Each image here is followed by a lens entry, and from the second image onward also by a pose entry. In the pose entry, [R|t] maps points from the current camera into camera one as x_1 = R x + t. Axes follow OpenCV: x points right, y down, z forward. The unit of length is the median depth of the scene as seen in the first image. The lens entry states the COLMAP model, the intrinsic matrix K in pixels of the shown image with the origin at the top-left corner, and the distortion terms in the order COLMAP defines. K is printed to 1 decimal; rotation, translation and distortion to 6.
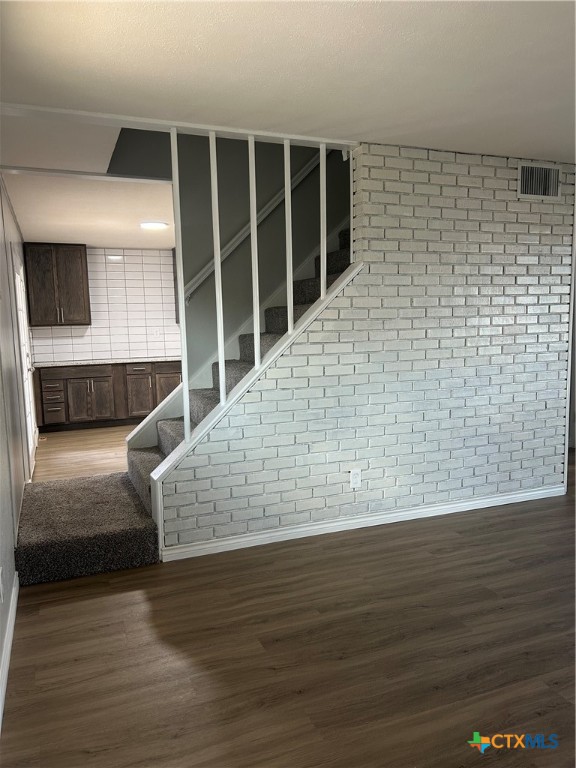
lens RADIAL K [[582.0, 0, 285.7], [0, 582.0, 386.4], [0, 0, 1]] dist [0.082612, -0.112394]
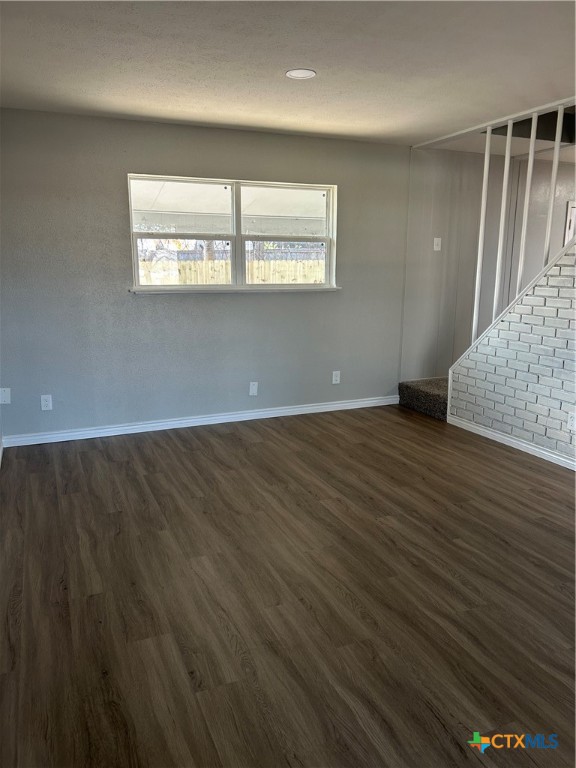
lens RADIAL K [[571.2, 0, 276.7], [0, 571.2, 387.1], [0, 0, 1]] dist [0.000934, -0.003170]
pose [[0.006972, 0.226747, -0.973929, 1.237173], [-0.114363, 0.967743, 0.224488, -0.078403], [0.993415, 0.109816, 0.032679, 0.492973]]
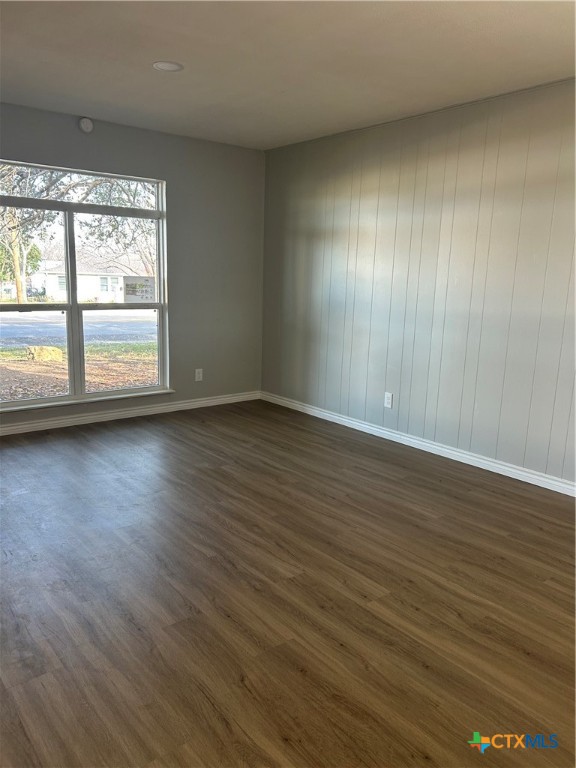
lens RADIAL K [[582.0, 0, 285.7], [0, 582.0, 386.4], [0, 0, 1]] dist [0.082612, -0.112394]
pose [[-0.295726, -0.171288, 0.939791, -0.299891], [0.087030, 0.974871, 0.205068, -0.074983], [-0.951300, 0.142433, -0.273388, 0.908321]]
